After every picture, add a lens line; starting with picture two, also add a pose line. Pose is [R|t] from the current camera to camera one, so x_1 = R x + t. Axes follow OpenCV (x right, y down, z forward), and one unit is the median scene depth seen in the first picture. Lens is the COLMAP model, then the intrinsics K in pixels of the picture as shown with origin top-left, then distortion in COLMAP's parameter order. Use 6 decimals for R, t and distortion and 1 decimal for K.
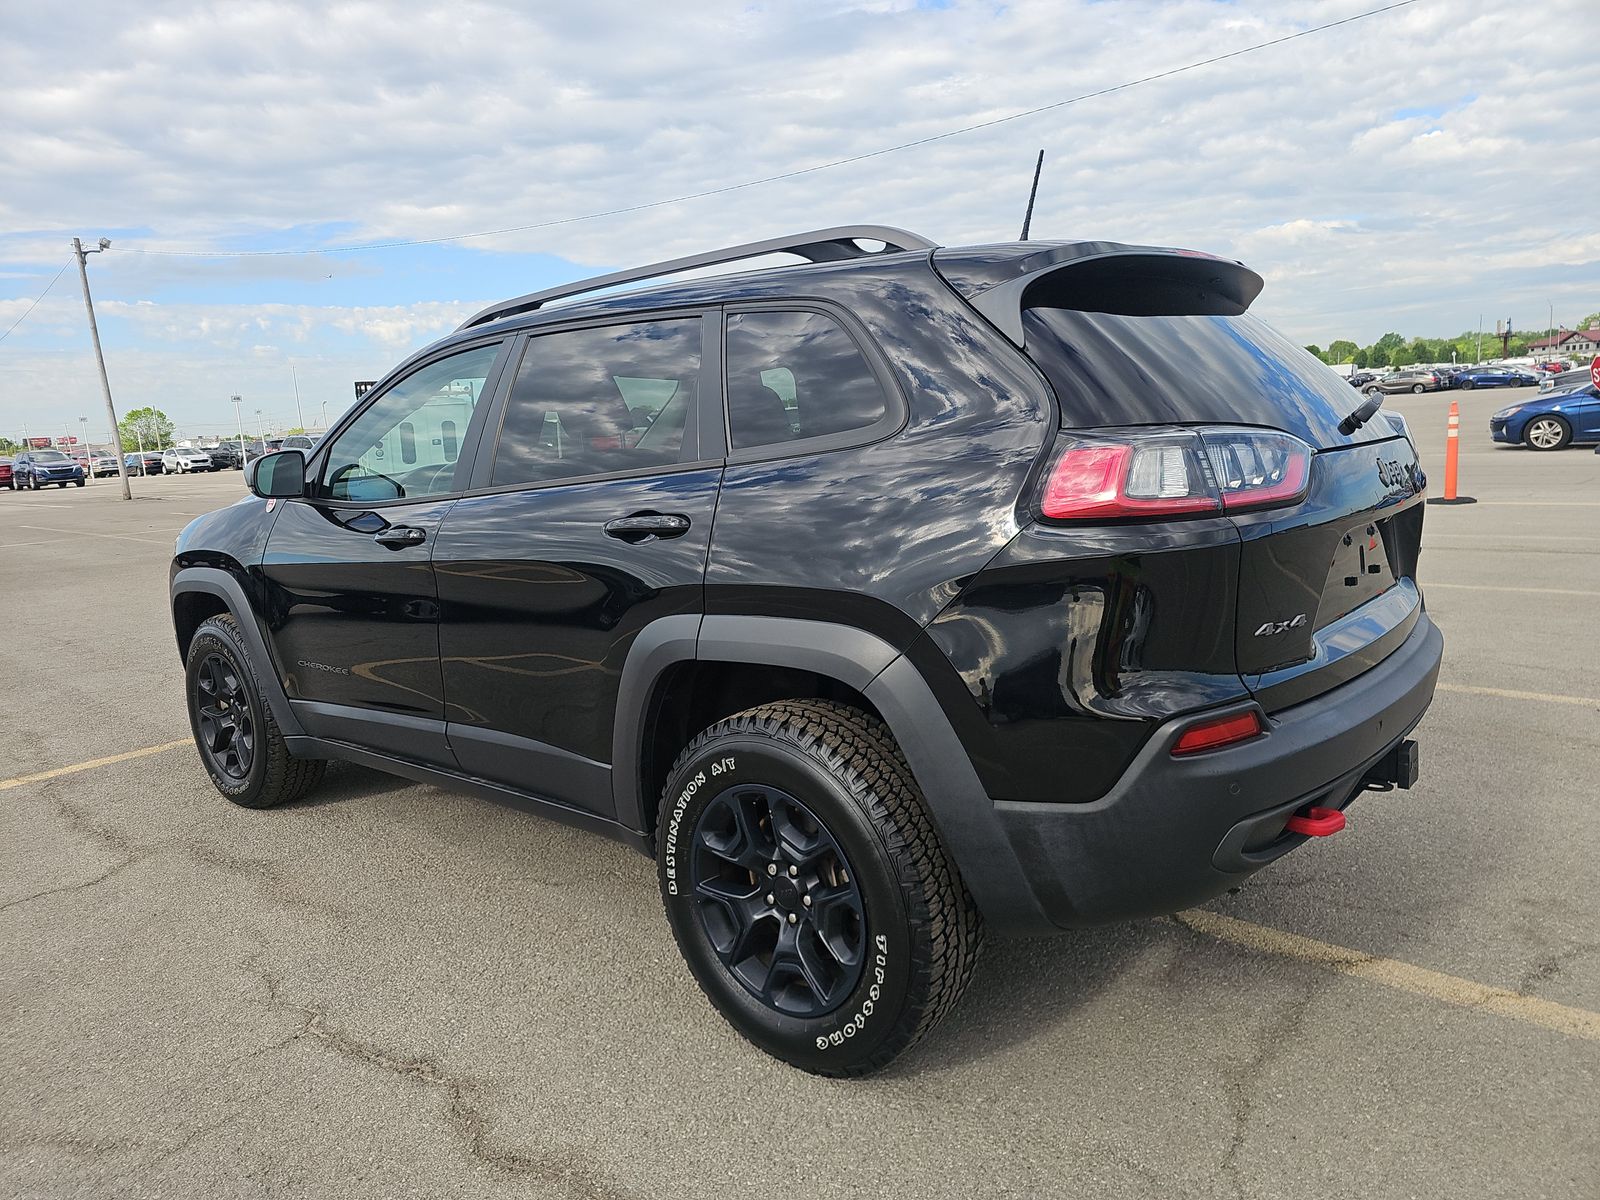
lens RADIAL K [[1080.7, 0, 800.3], [0, 1080.7, 592.8], [0, 0, 1]] dist [0.006710, -0.016139]
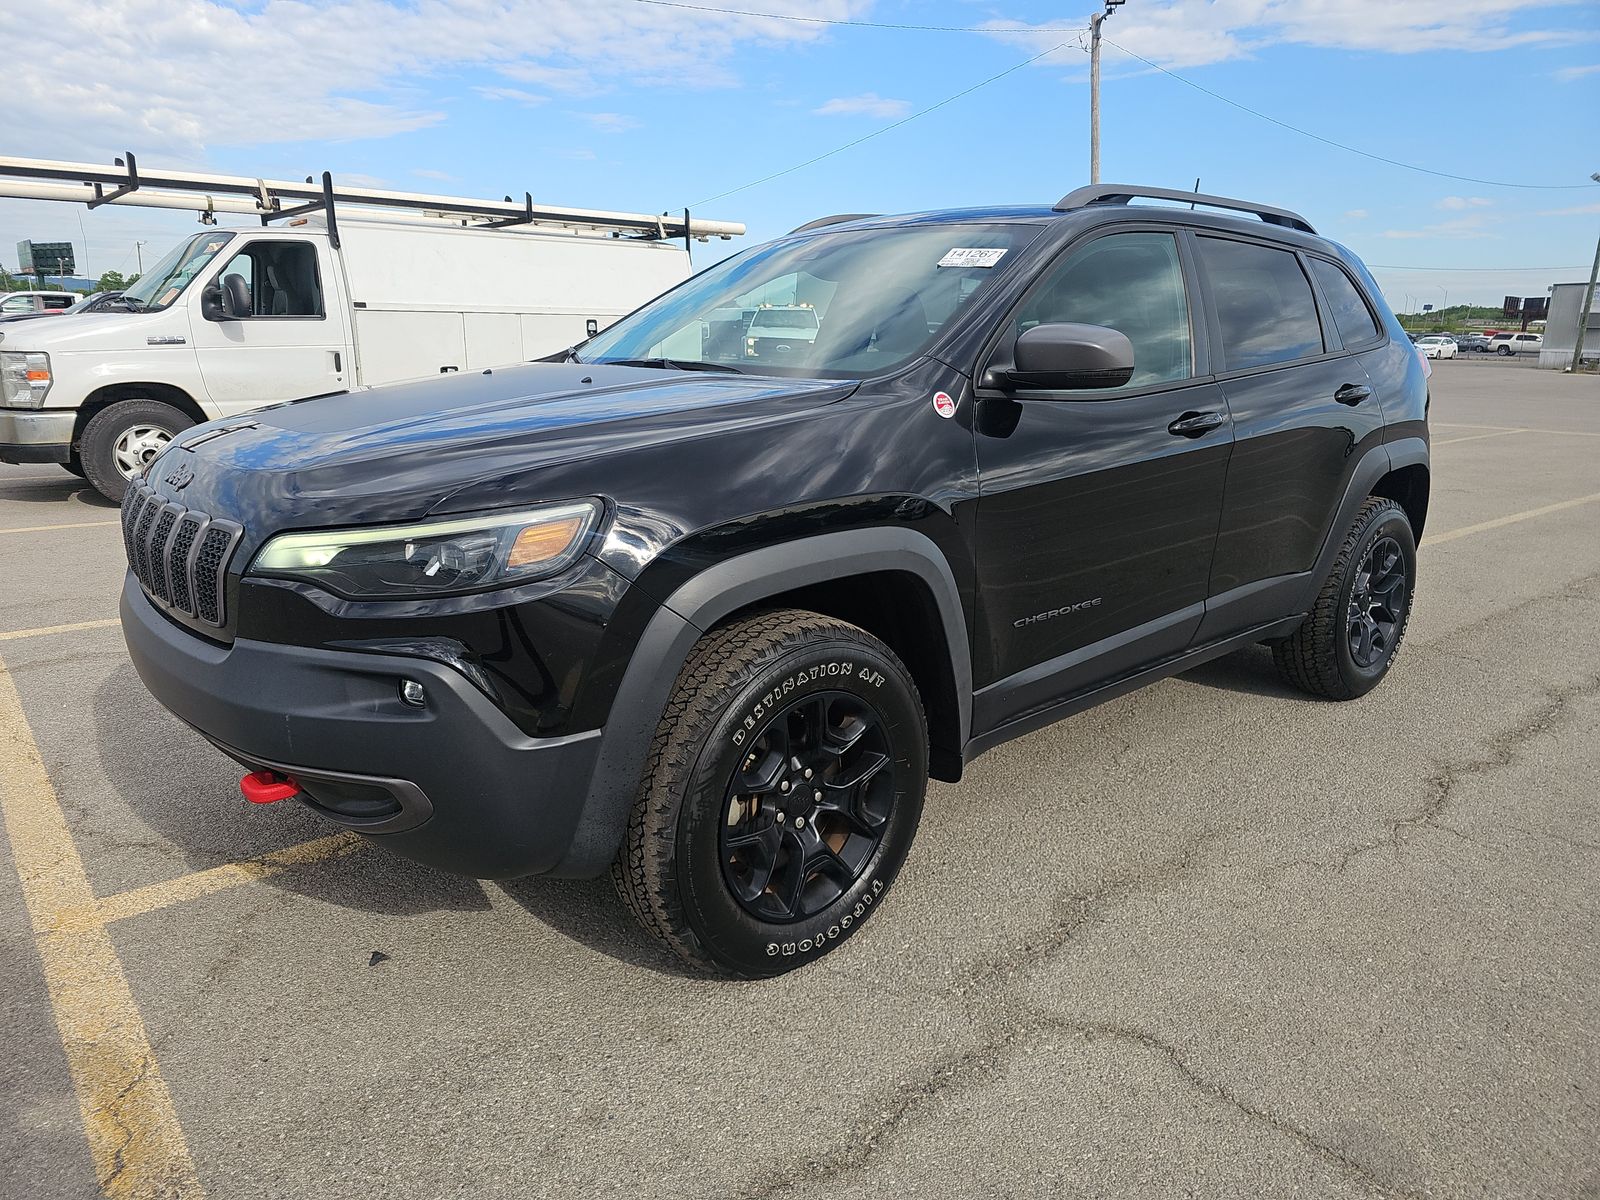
lens RADIAL K [[1066.1, 0, 799.6], [0, 1066.1, 601.8], [0, 0, 1]] dist [-0.004695, -0.001591]
pose [[0.133645, -0.190485, 0.972550, -1.340223], [0.120904, 0.977157, 0.174773, -0.107668], [-0.983627, 0.094227, 0.153623, 1.194285]]
